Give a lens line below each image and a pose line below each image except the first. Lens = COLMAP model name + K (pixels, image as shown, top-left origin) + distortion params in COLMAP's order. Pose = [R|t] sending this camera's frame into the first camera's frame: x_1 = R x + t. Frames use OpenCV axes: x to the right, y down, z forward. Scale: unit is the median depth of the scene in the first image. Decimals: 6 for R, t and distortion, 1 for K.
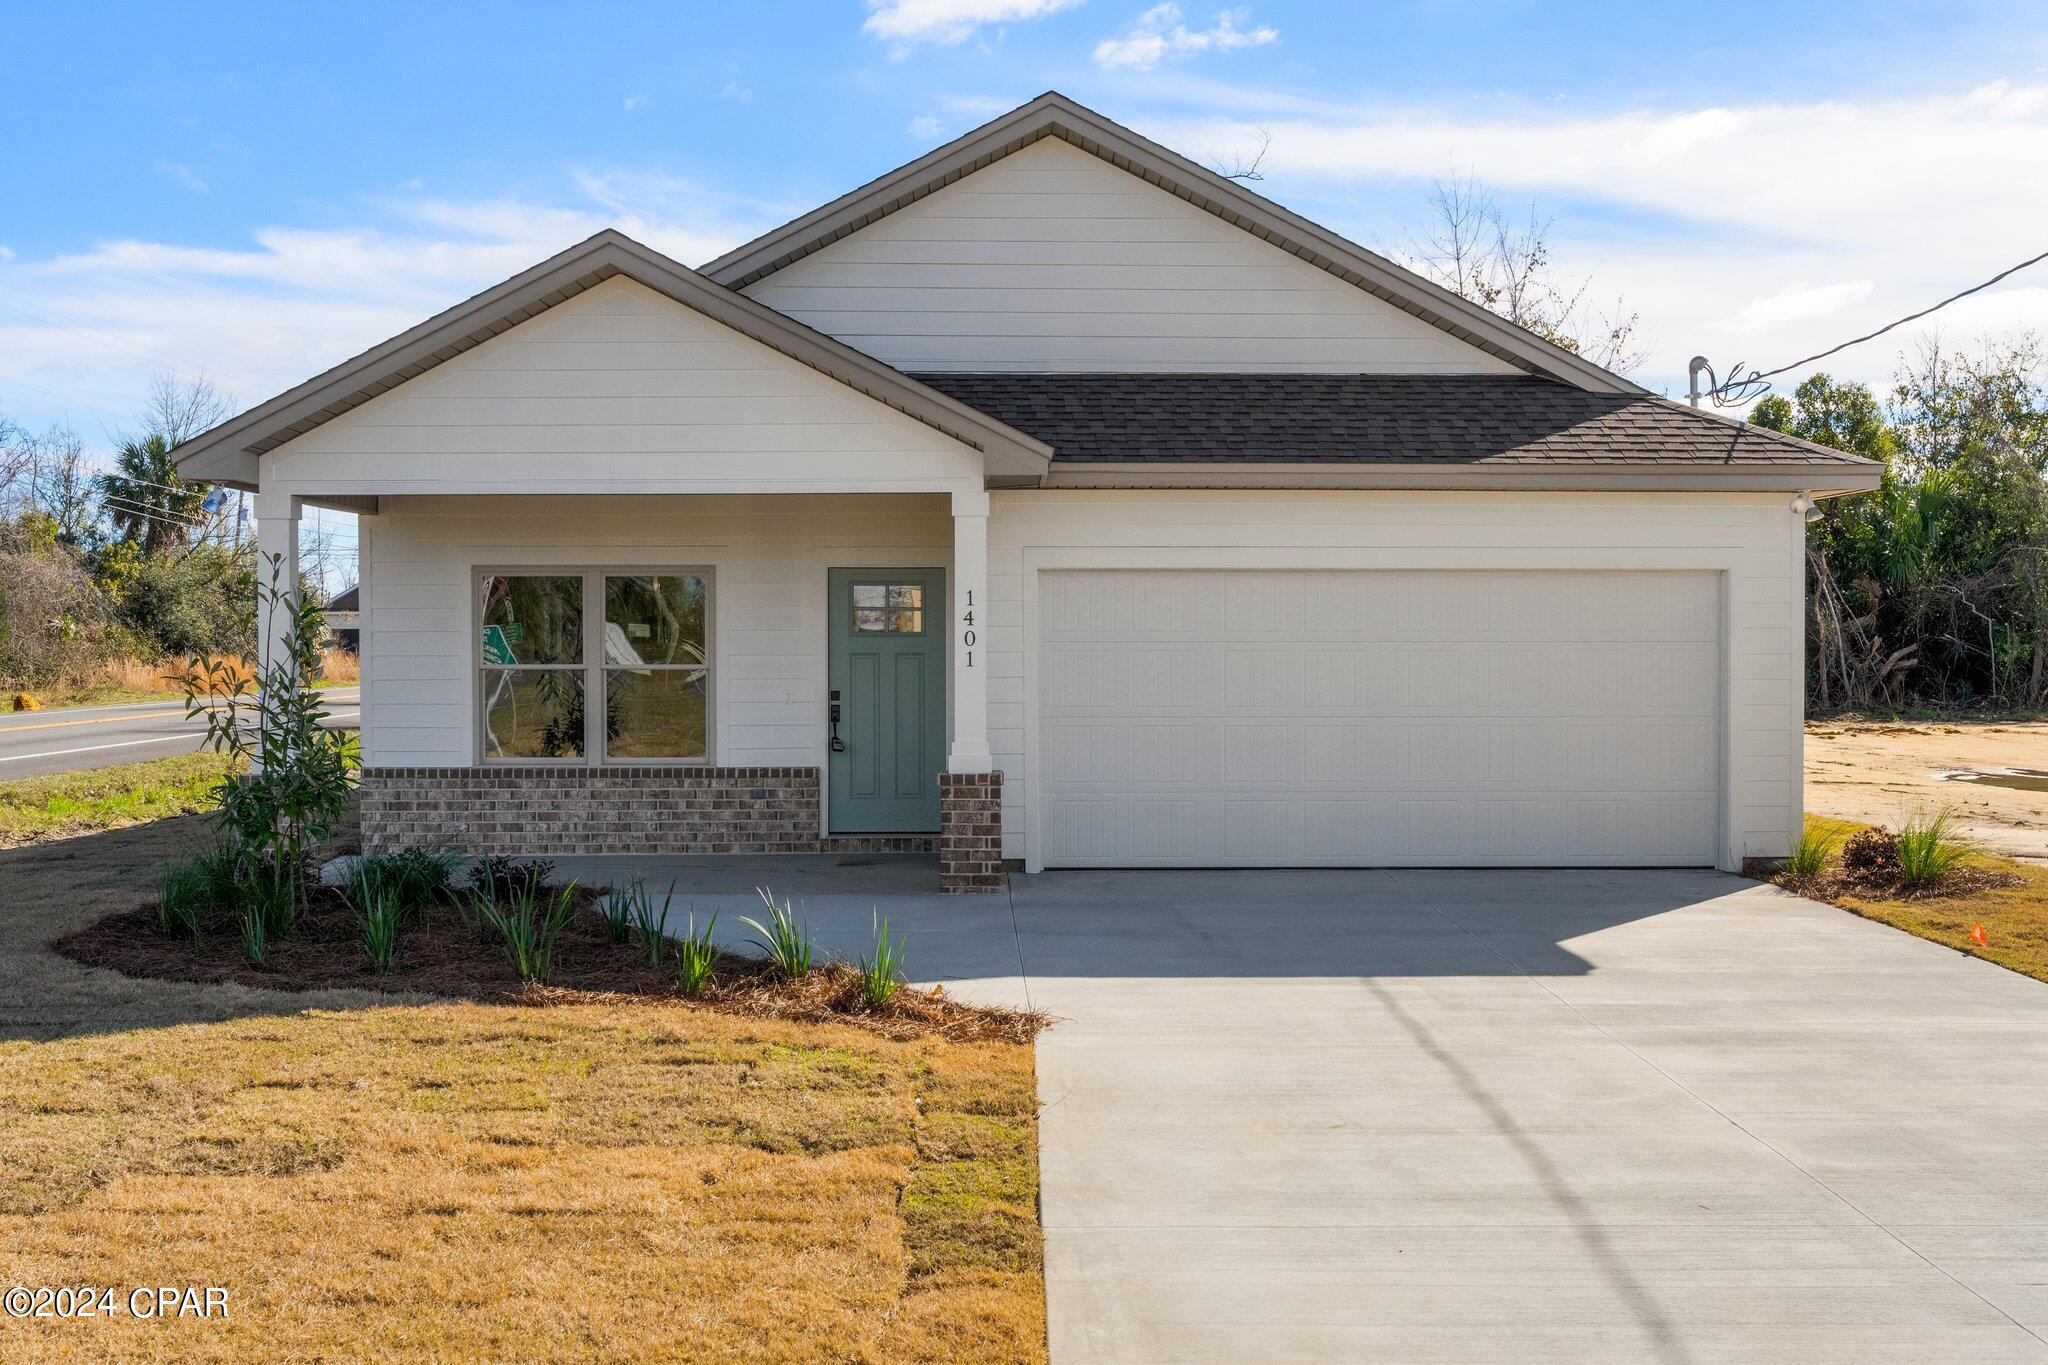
lens RADIAL K [[2105.3, 0, 1020.4], [0, 2105.3, 688.6], [0, 0, 1]] dist [0.055297, 0.000000]
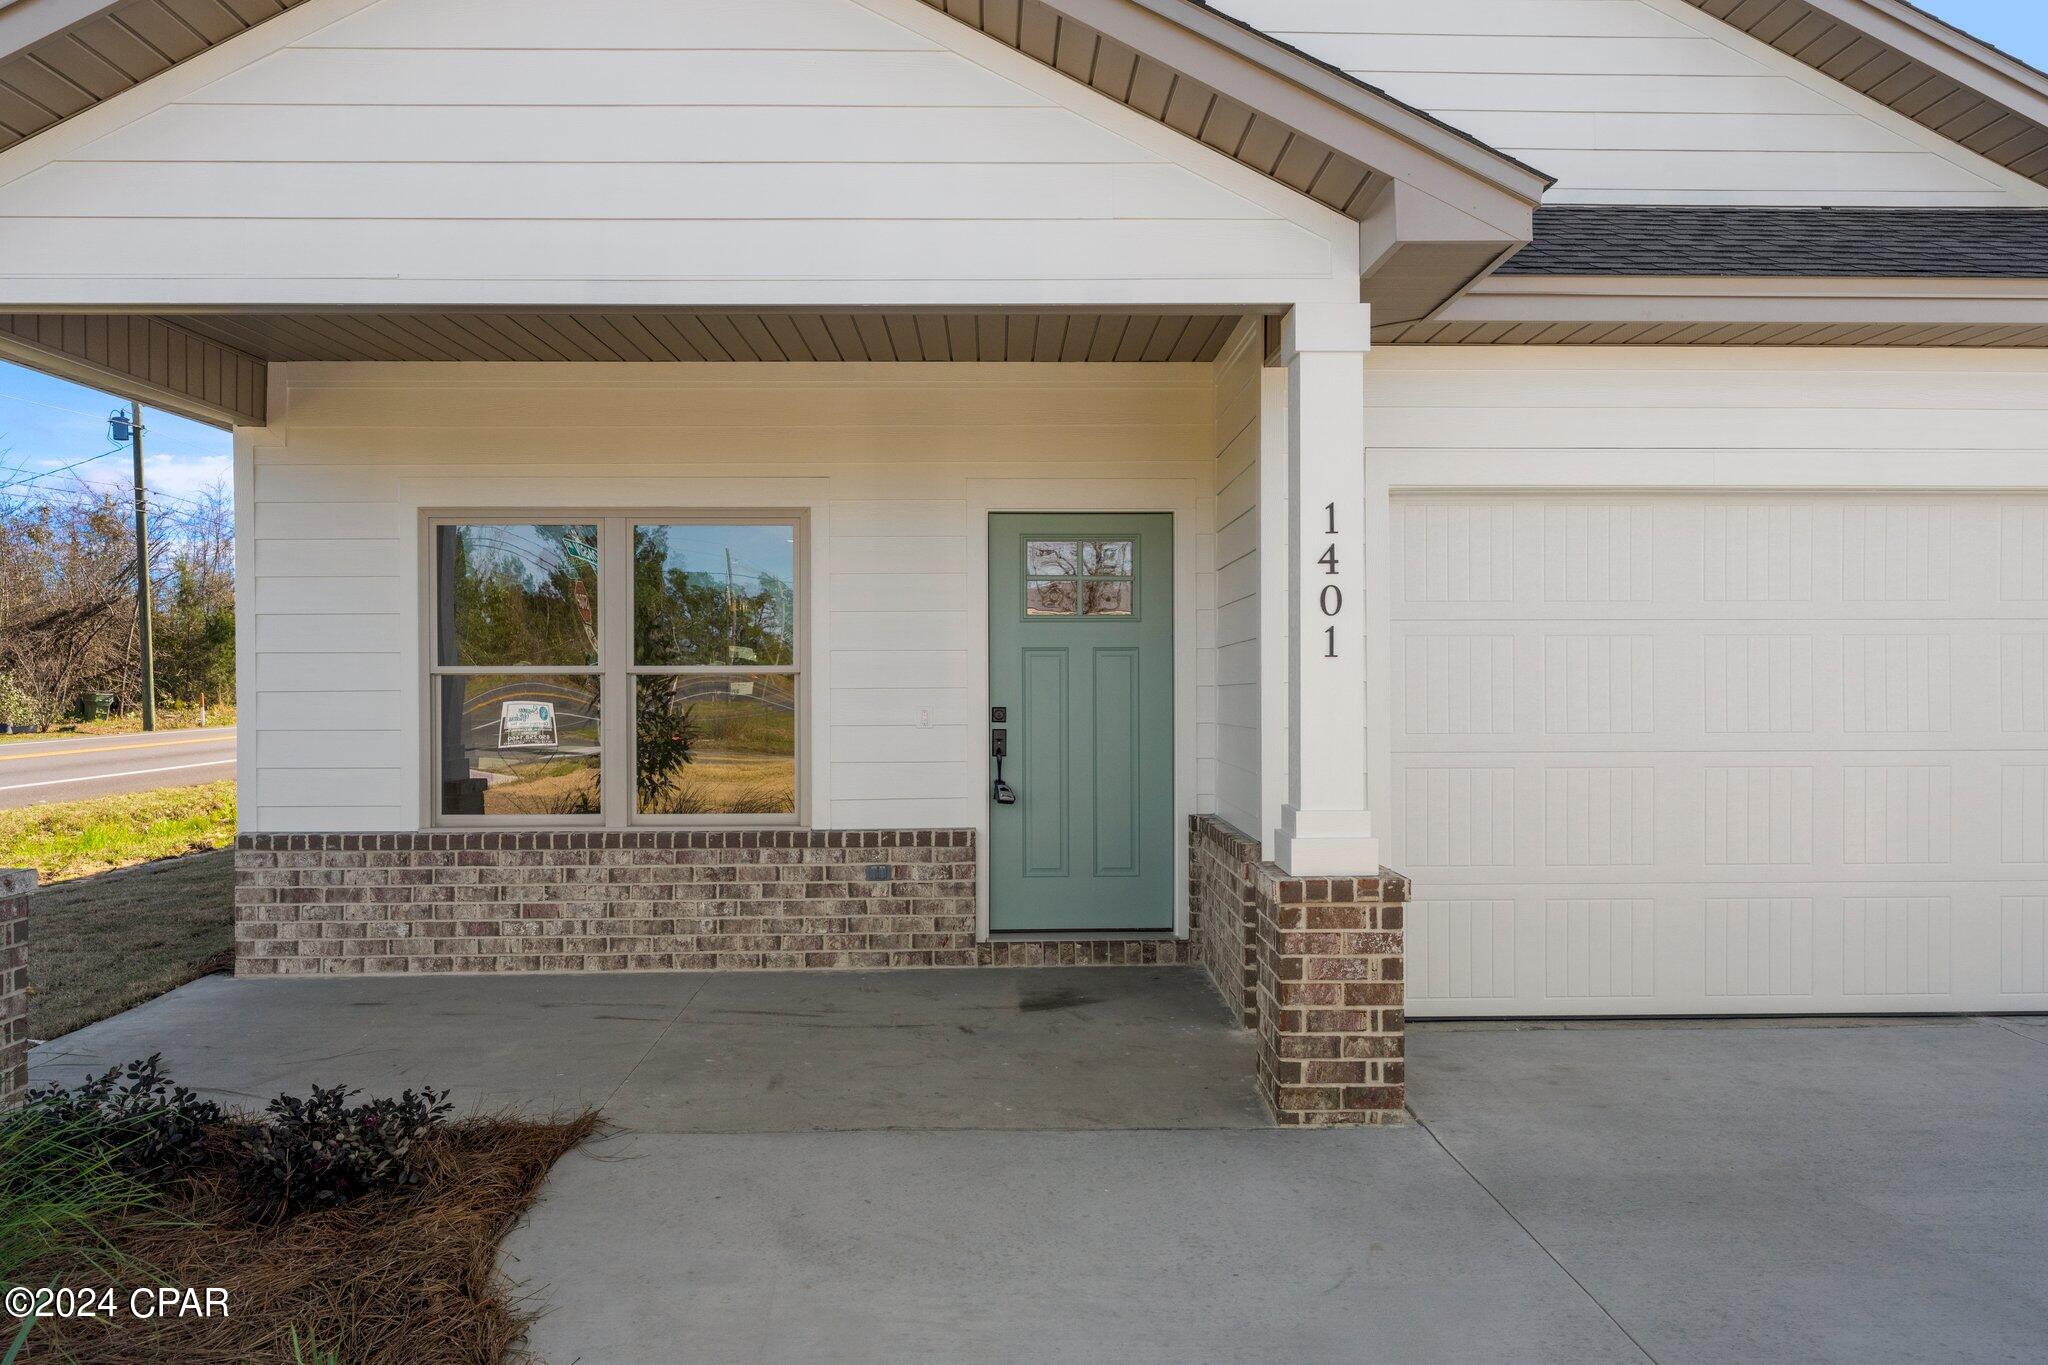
lens RADIAL K [[1395.5, 0, 1025.1], [0, 1395.5, 681.8], [0, 0, 1]] dist [0.018327, -0.013207]
pose [[0.999878, -0.002139, 0.015497, -0.087471], [0.002383, 0.999873, -0.015763, 0.000206], [-0.015462, 0.015798, 0.999756, 0.586135]]
